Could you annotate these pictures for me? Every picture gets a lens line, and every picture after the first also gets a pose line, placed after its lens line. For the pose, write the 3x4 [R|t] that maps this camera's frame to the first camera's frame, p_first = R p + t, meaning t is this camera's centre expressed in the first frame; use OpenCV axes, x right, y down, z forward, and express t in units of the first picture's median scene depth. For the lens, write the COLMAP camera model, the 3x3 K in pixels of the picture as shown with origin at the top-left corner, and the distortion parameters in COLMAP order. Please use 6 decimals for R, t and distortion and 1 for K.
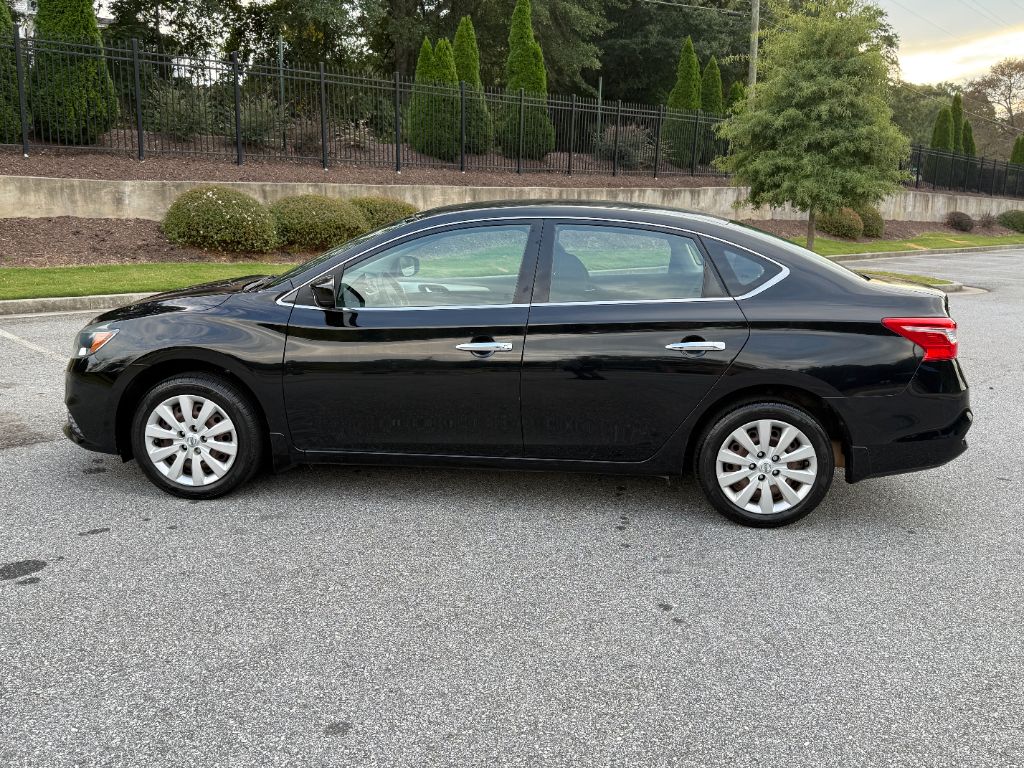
lens RADIAL K [[875.4, 0, 512.0], [0, 875.4, 384.0], [0, 0, 1]] dist [0.086456, -0.150026]
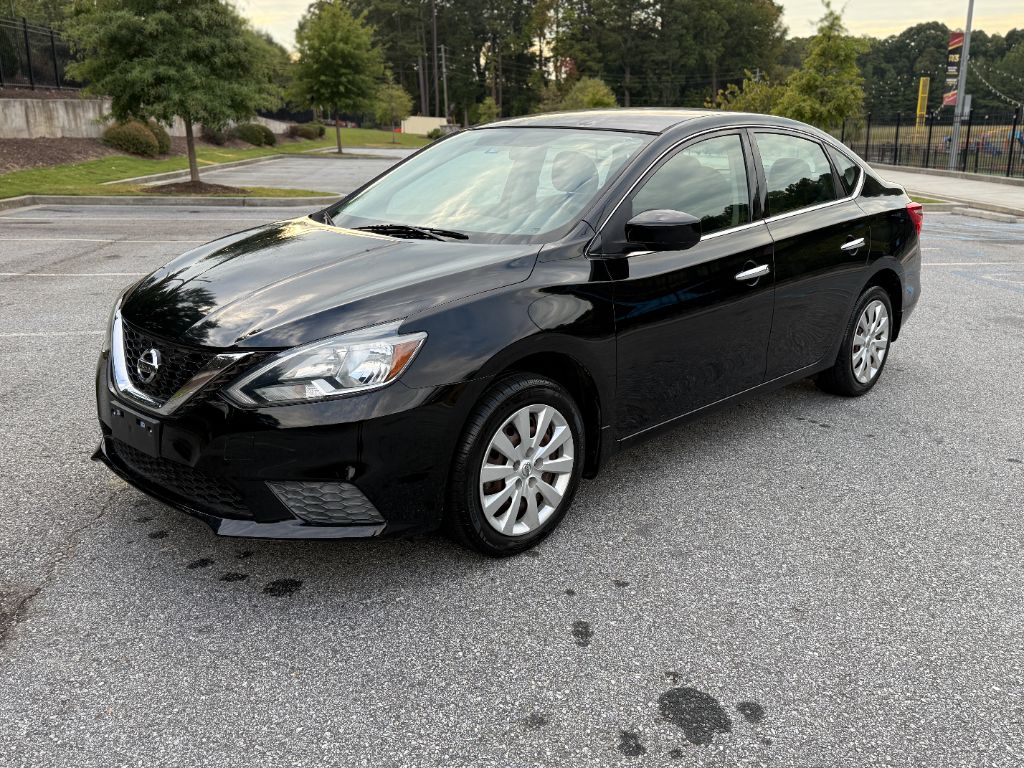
lens RADIAL K [[875.4, 0, 512.0], [0, 875.4, 384.0], [0, 0, 1]] dist [0.086456, -0.150026]
pose [[0.640977, -0.227093, 0.733196, -0.204927], [0.160952, 0.973759, 0.160894, -0.026996], [-0.750495, 0.014880, 0.660709, 0.133493]]
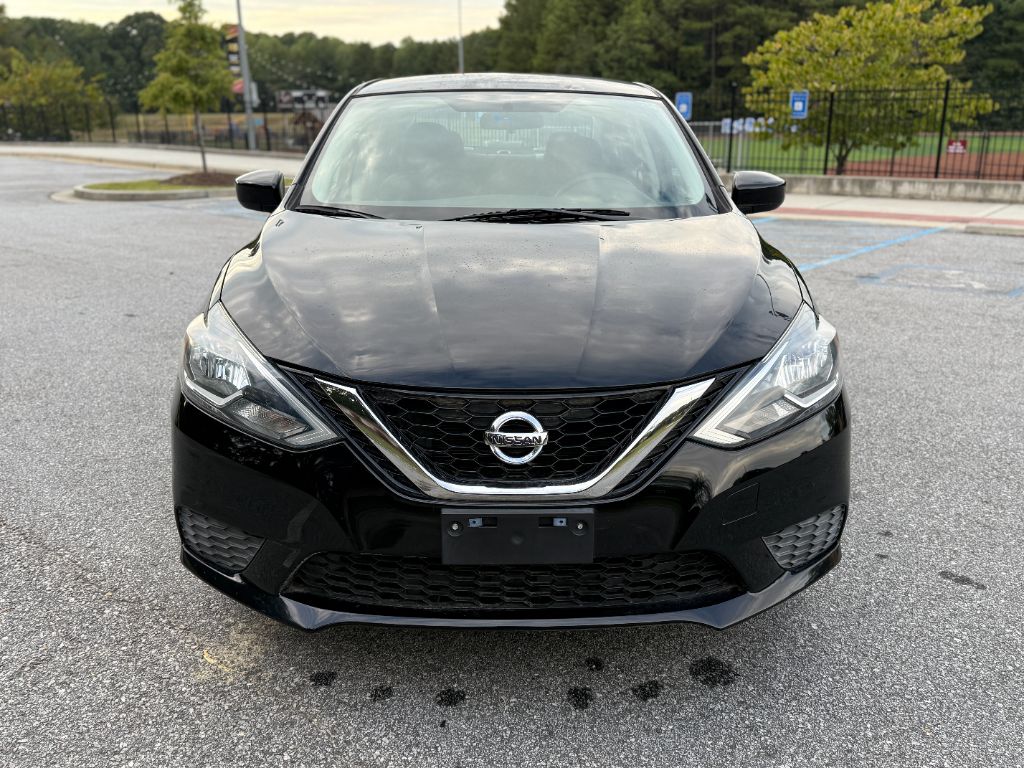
lens RADIAL K [[875.4, 0, 512.0], [0, 875.4, 384.0], [0, 0, 1]] dist [0.086456, -0.150026]
pose [[-0.078877, -0.302728, 0.949807, -0.225624], [0.195931, 0.929484, 0.312522, -0.053294], [-0.977440, 0.210748, -0.014001, 0.286387]]
